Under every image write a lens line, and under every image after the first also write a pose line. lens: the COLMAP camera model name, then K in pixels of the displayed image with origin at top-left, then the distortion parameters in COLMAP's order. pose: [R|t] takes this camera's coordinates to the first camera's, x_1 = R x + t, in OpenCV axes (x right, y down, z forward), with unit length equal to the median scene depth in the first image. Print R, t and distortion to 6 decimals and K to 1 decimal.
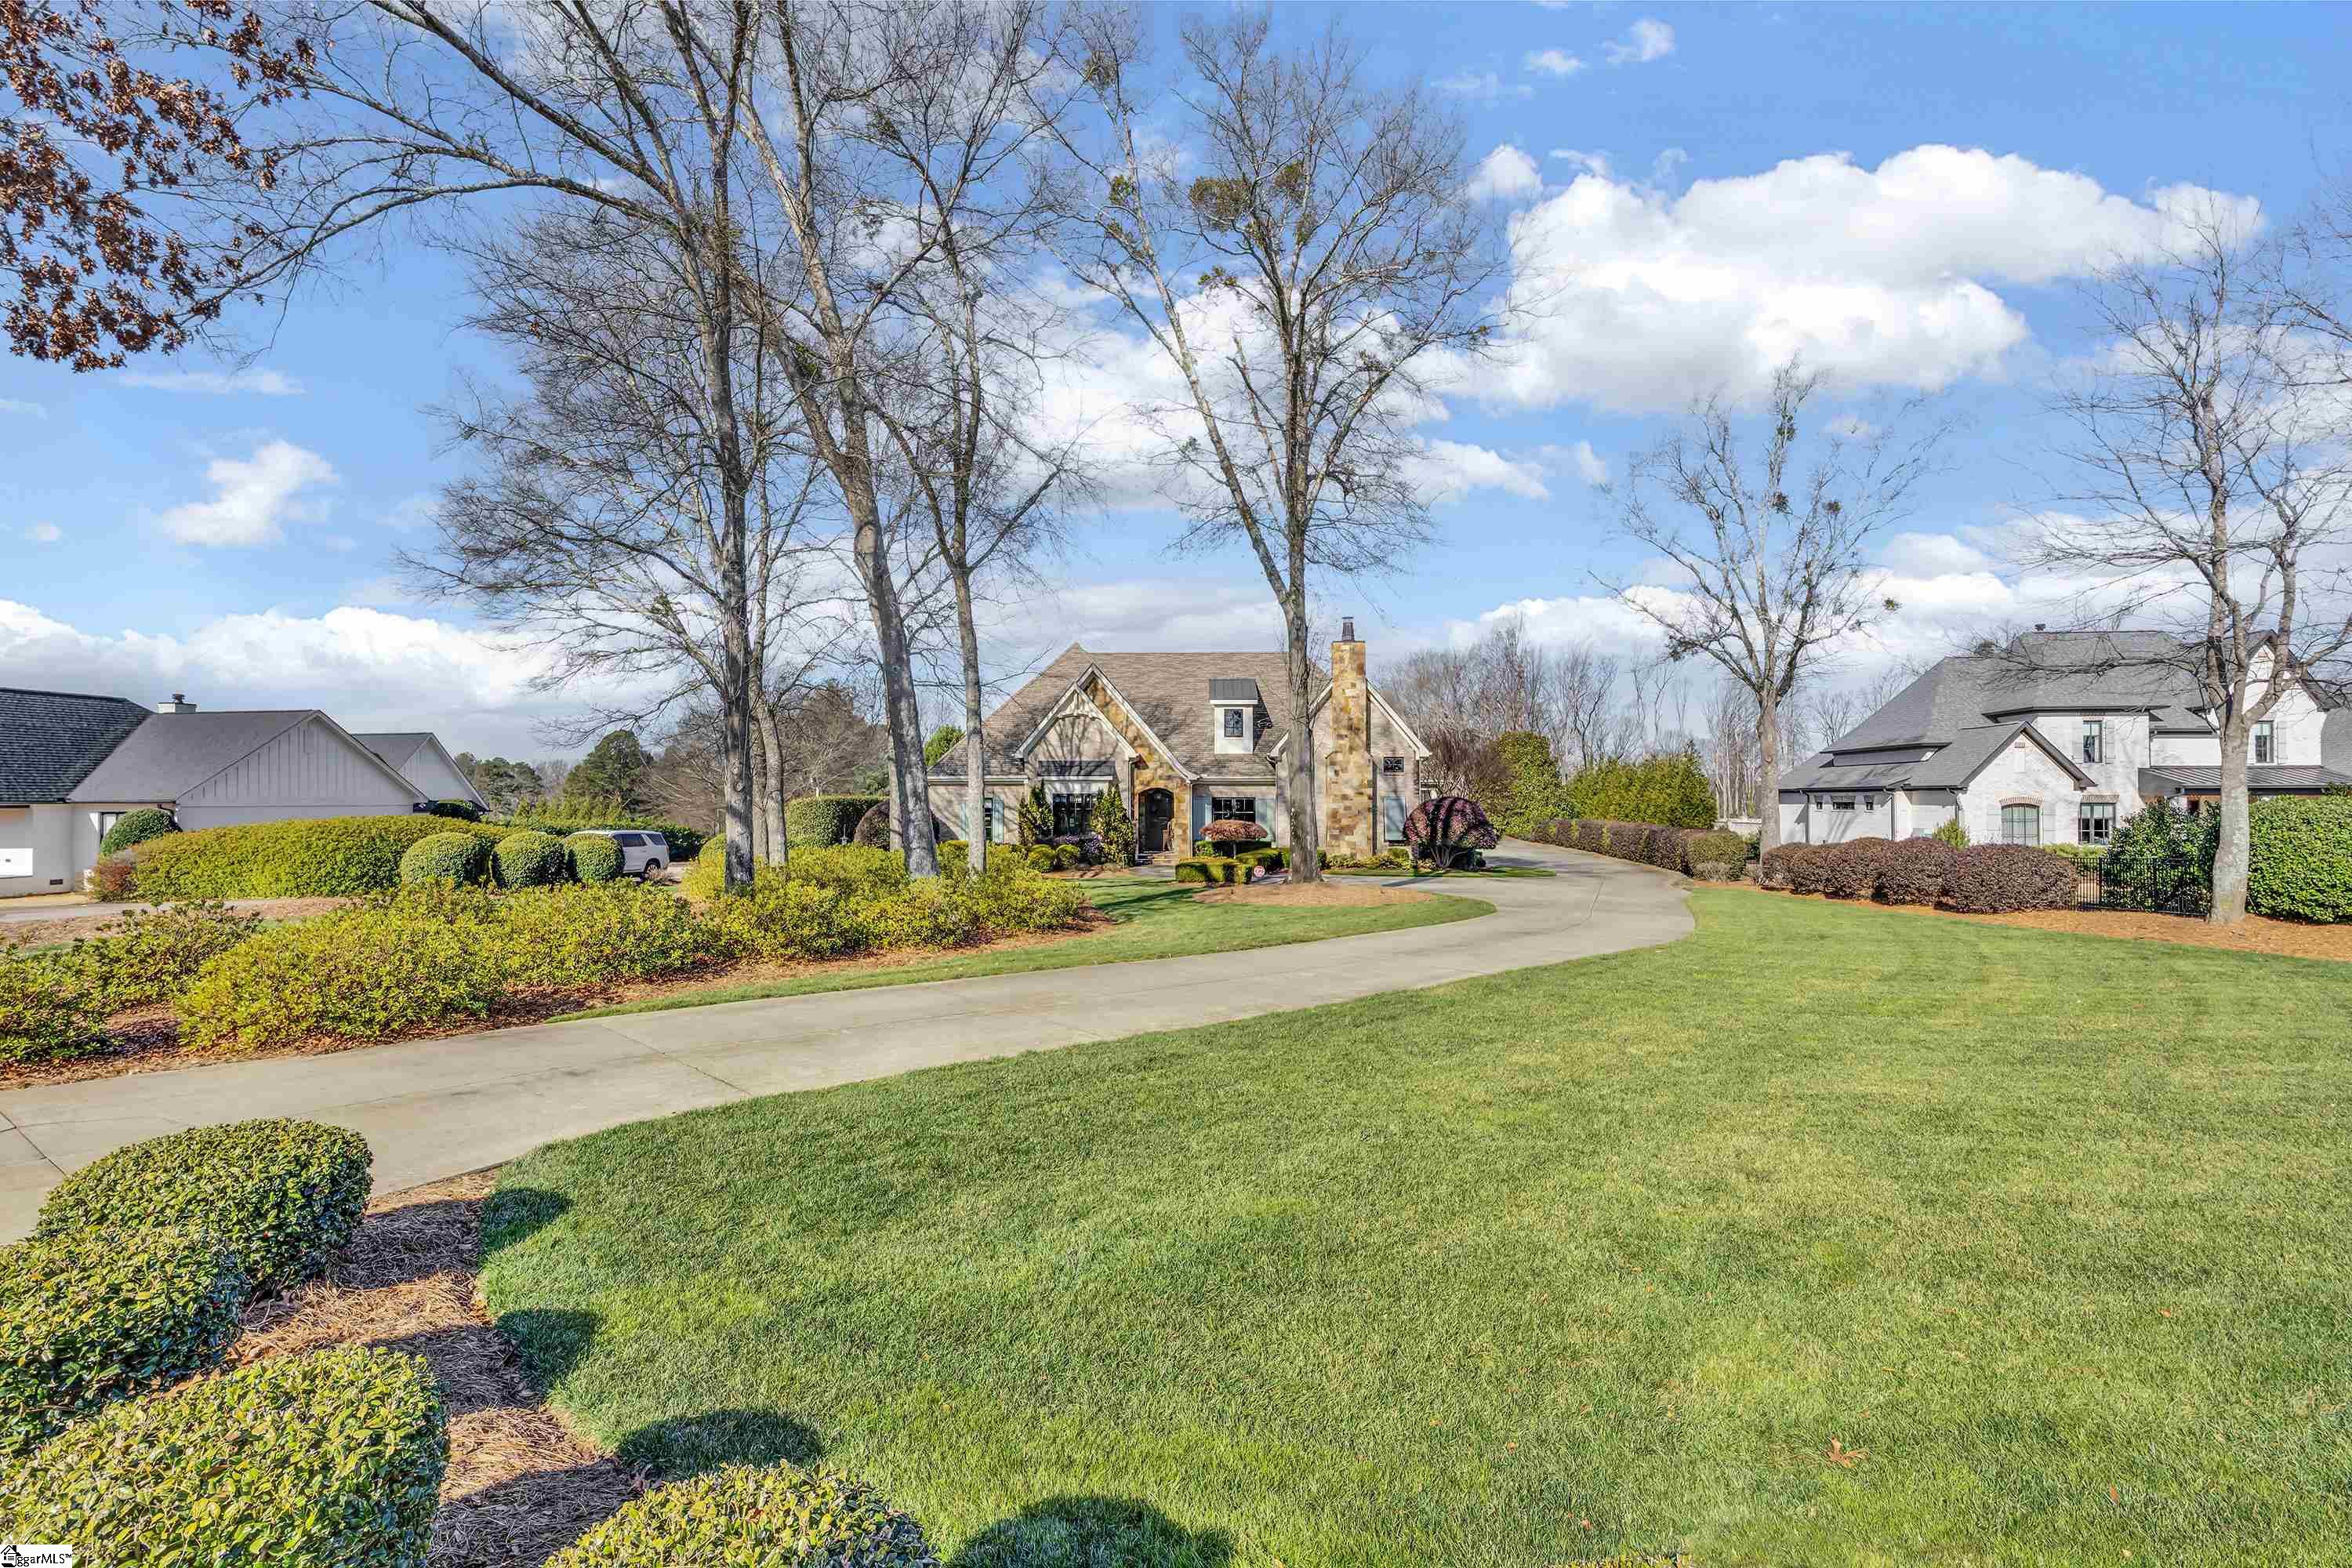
lens RADIAL K [[1149.5, 0, 1189.4], [0, 1149.5, 782.3], [0, 0, 1]] dist [-0.005818, -0.000772]
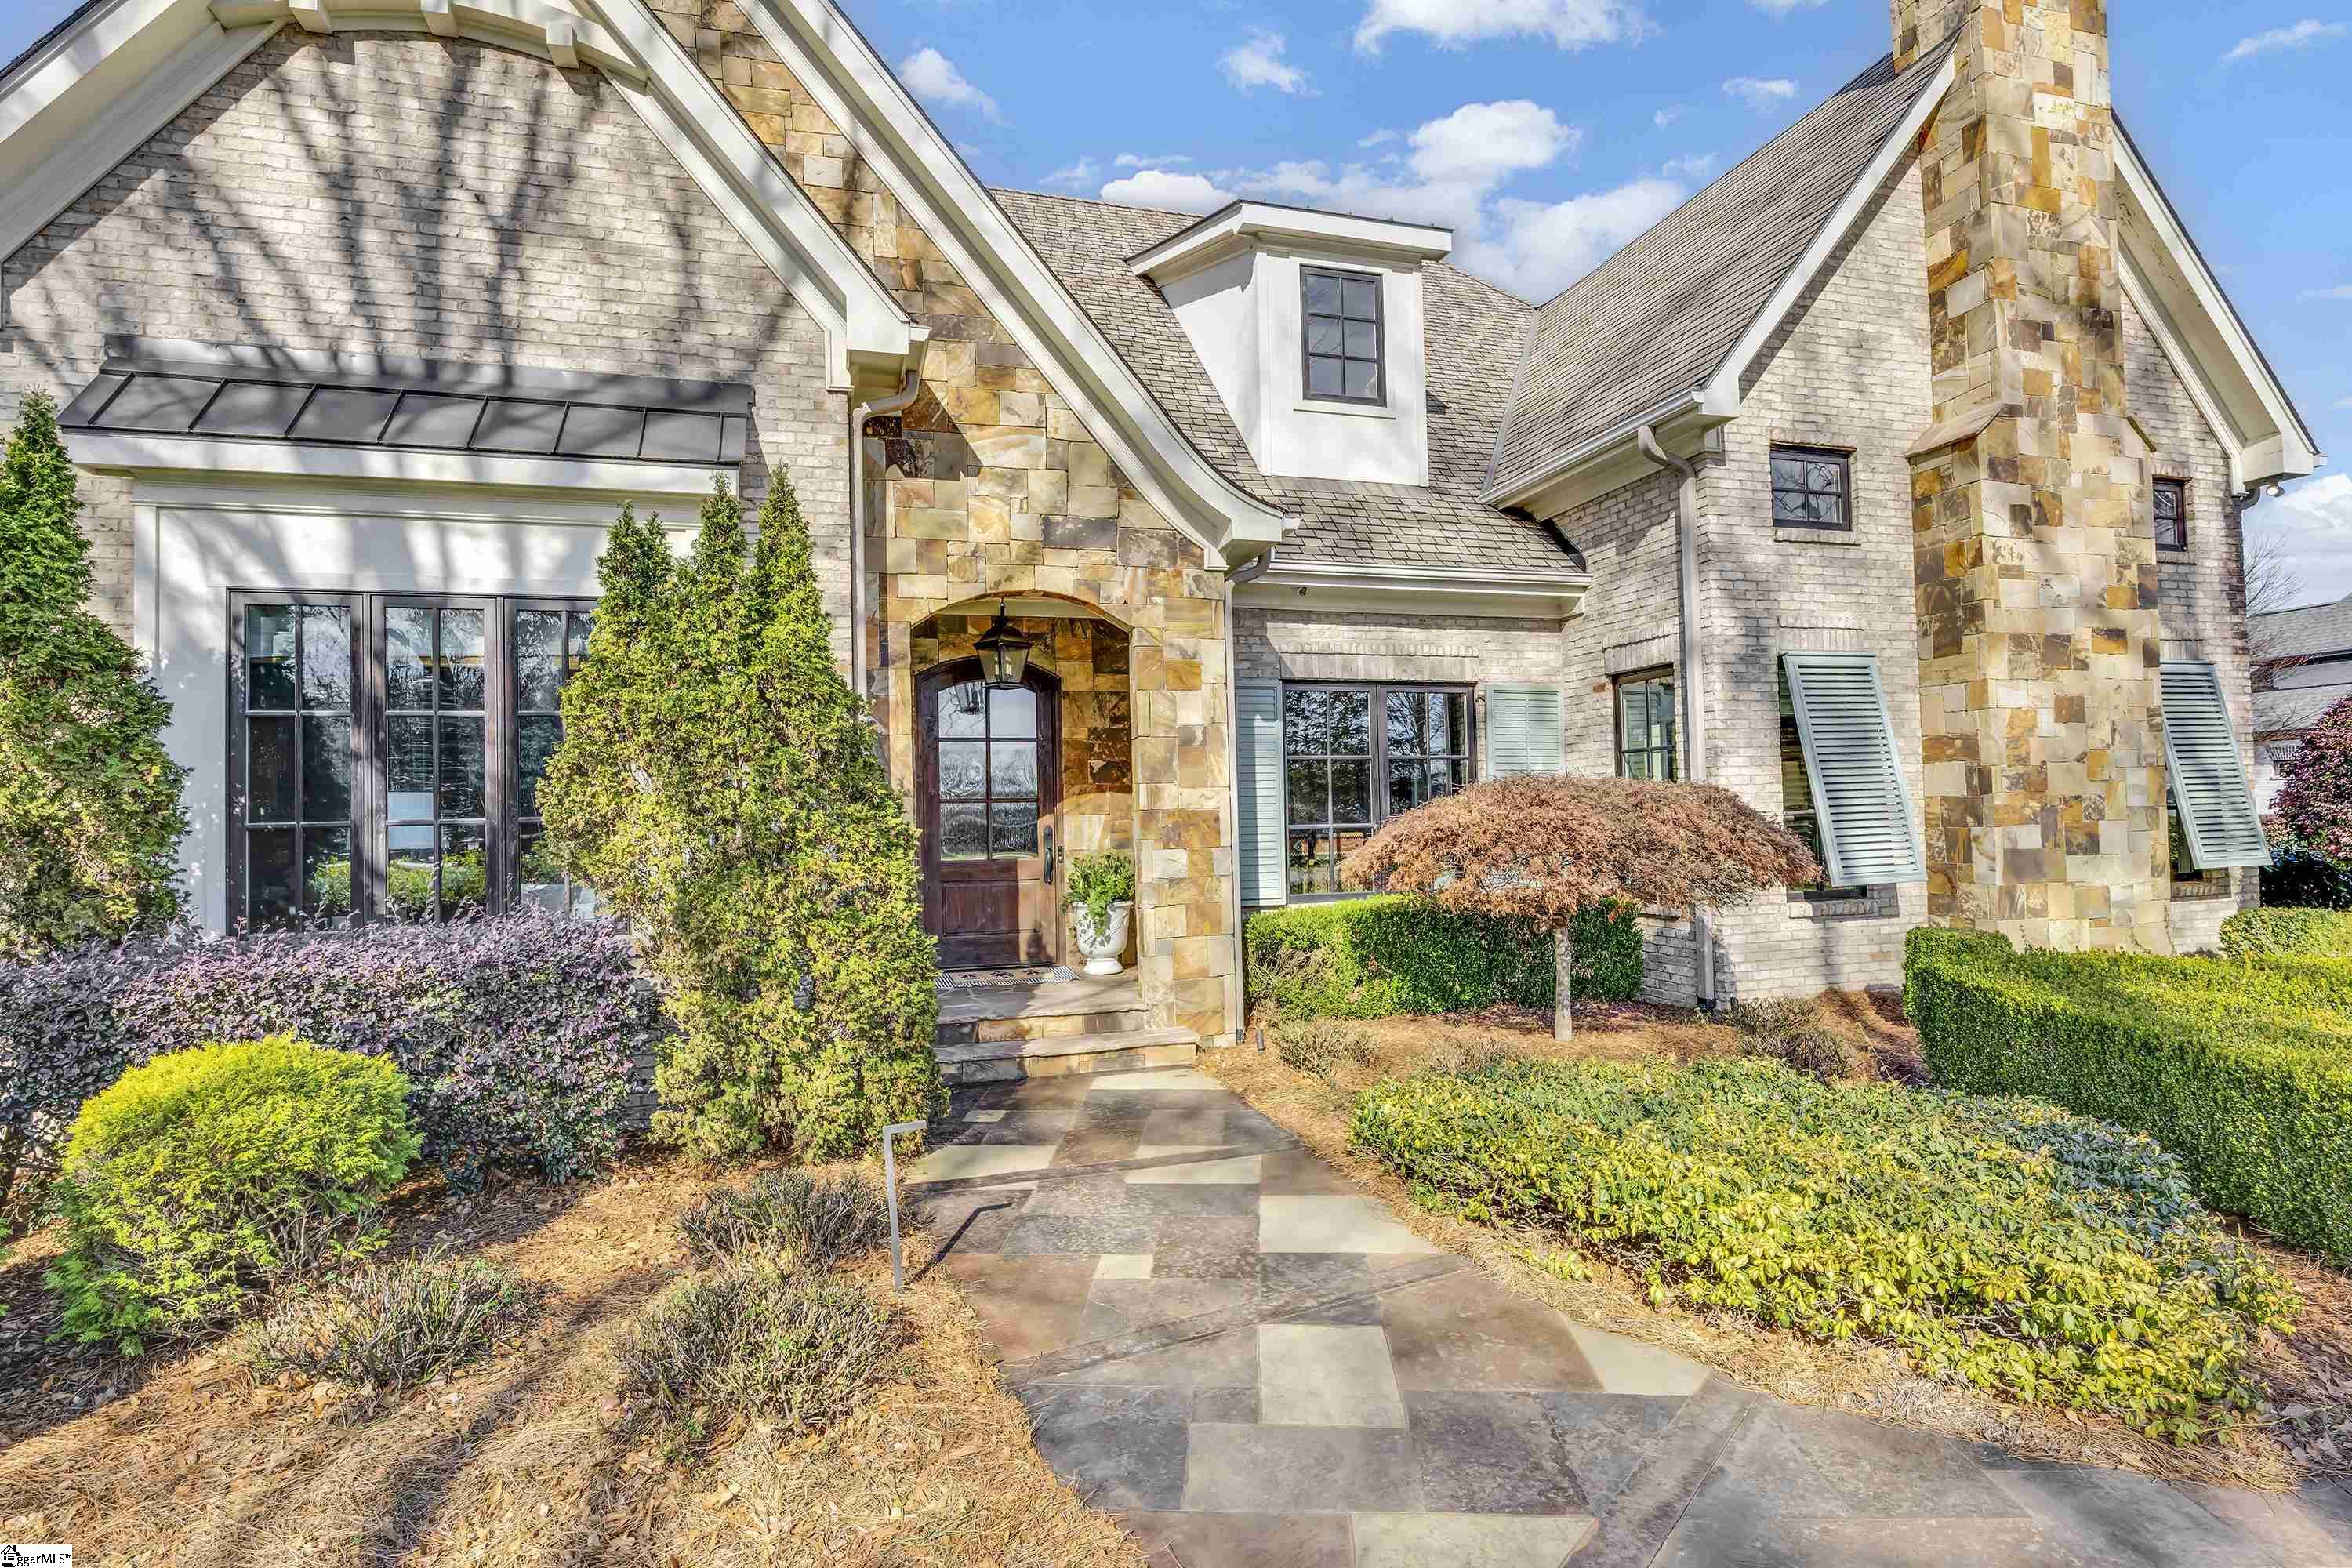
lens RADIAL K [[1149.5, 0, 1160.5], [0, 1149.5, 779.6], [0, 0, 1]] dist [-0.005818, -0.000772]
pose [[0.954665, -0.009566, 0.297530, -0.060223], [0.016174, 0.999674, -0.019753, 0.034466], [-0.297244, 0.023670, 0.954508, 0.850939]]
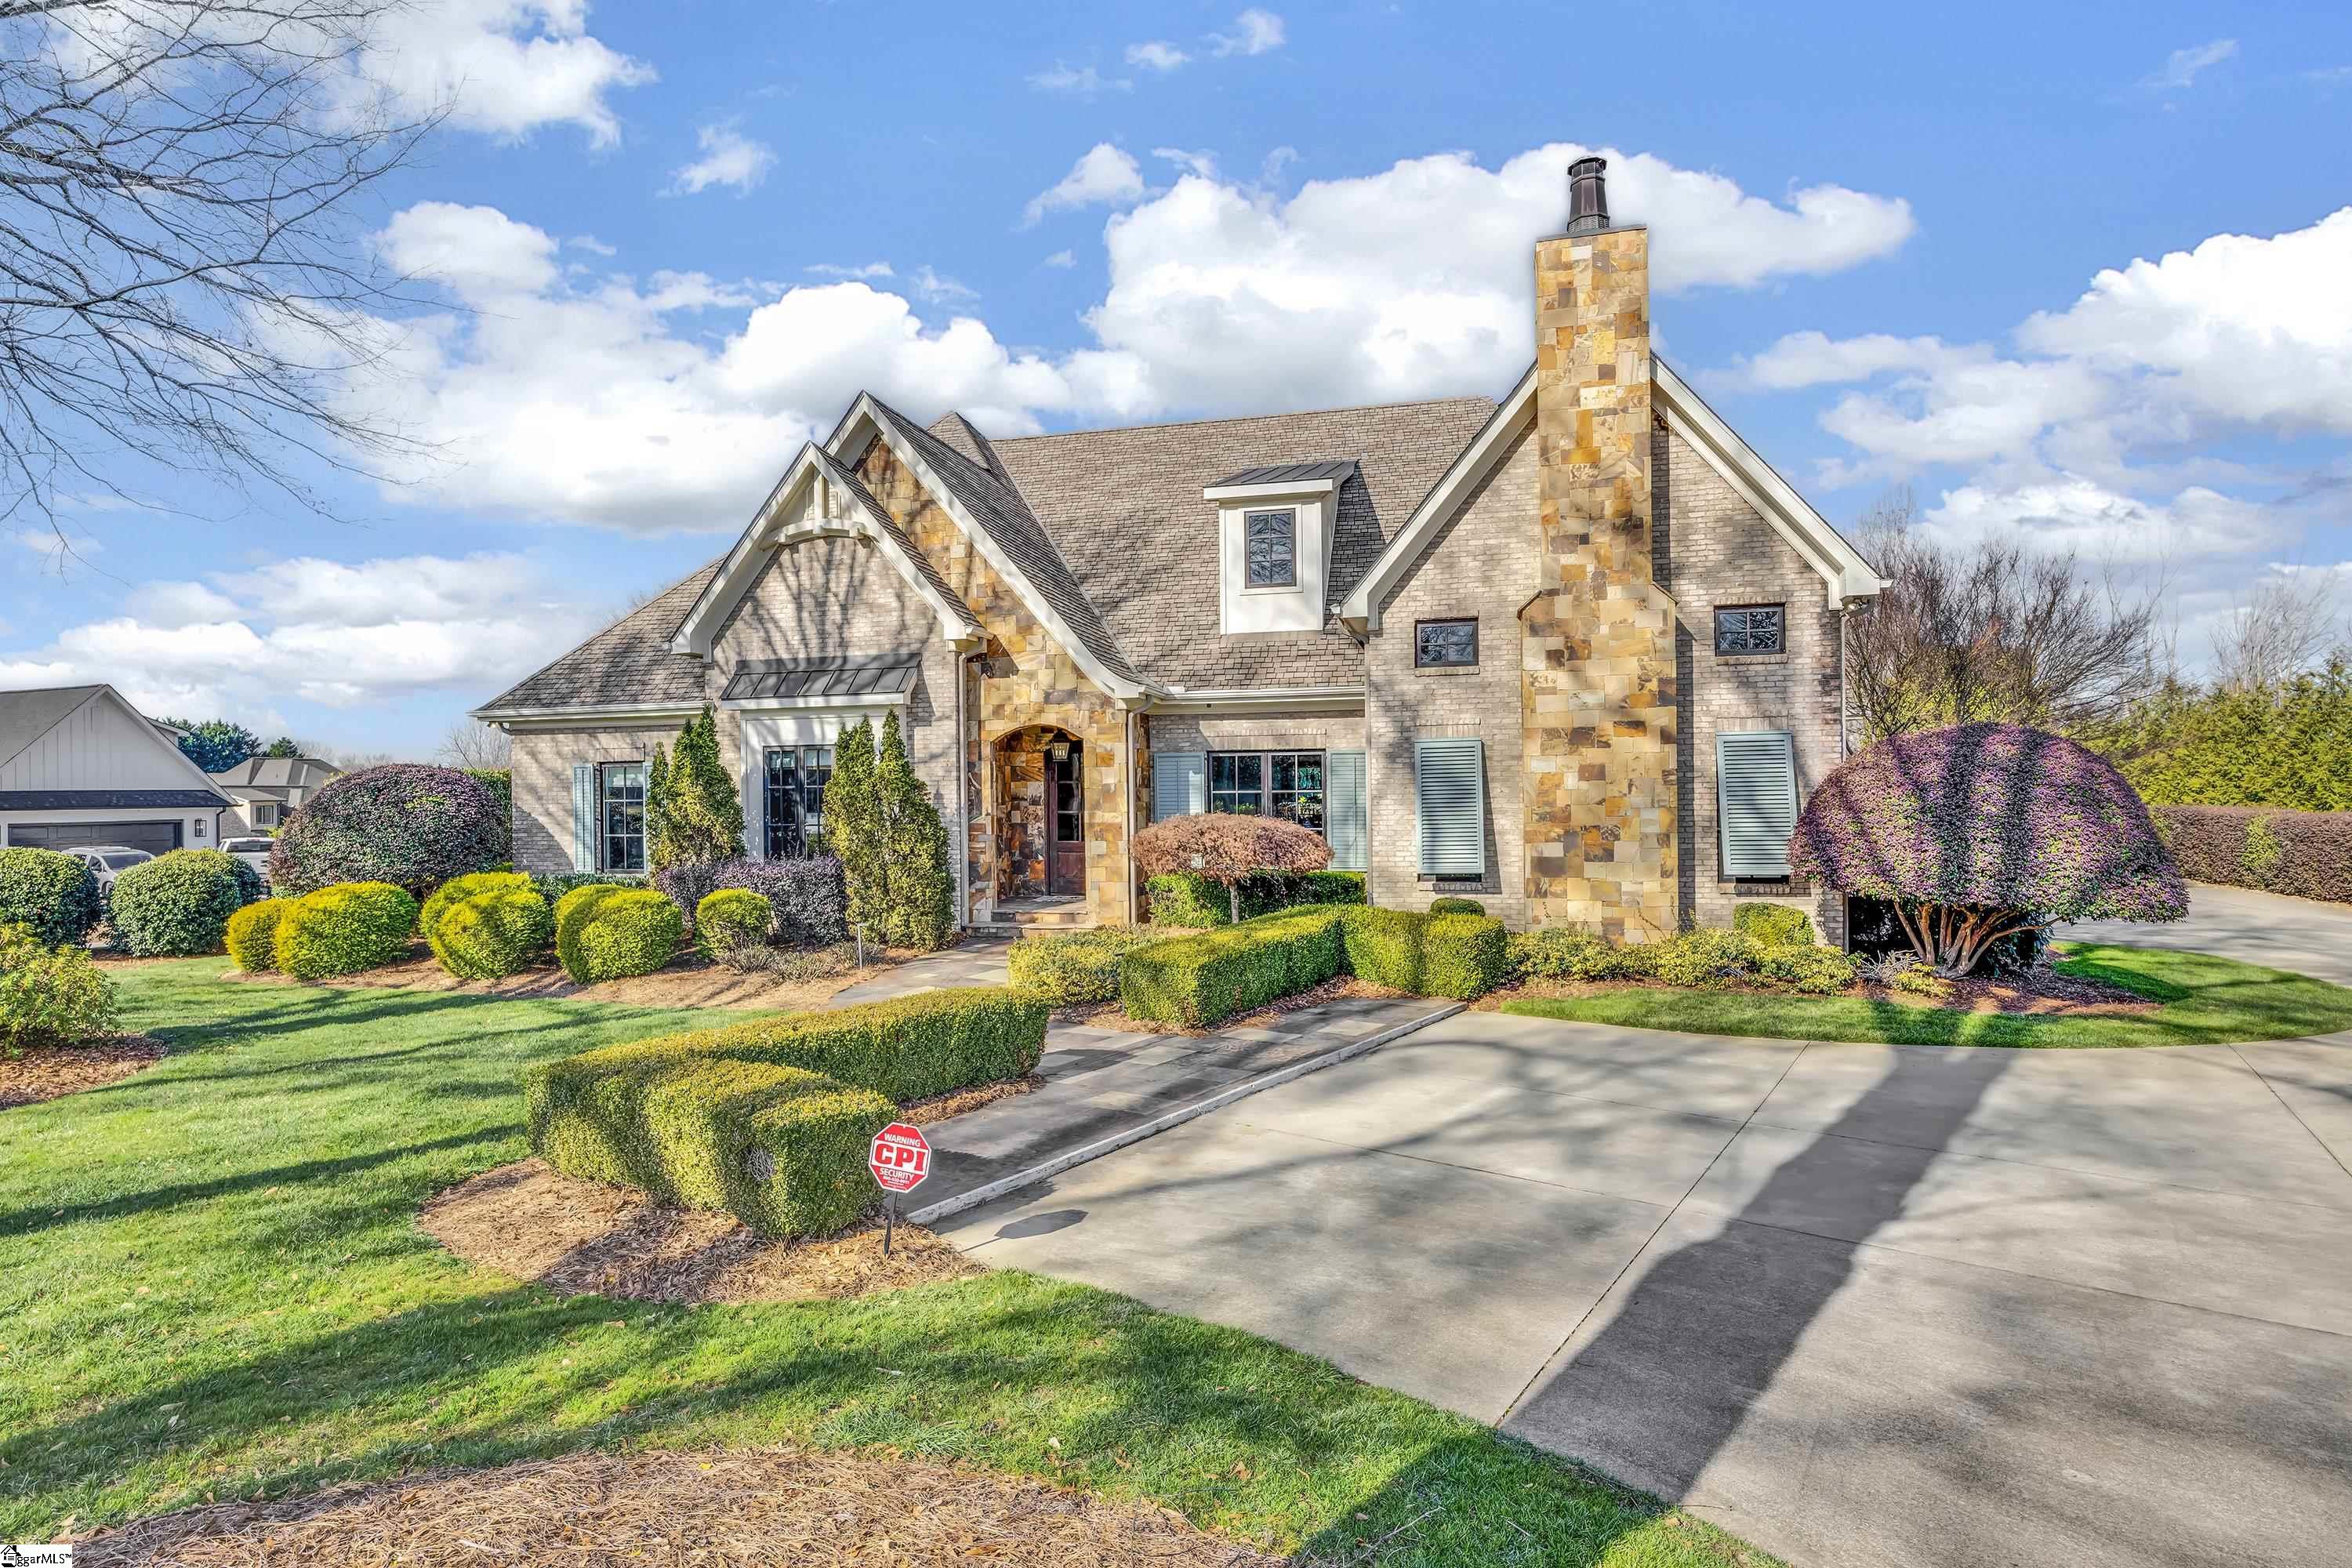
lens RADIAL K [[1149.5, 0, 1189.0], [0, 1149.5, 771.9], [0, 0, 1]] dist [-0.005818, -0.000772]
pose [[0.974619, -0.015084, -0.223360, 0.098712], [0.015314, 0.999882, -0.000702, 0.020283], [0.223345, -0.002736, 0.974736, 0.665002]]
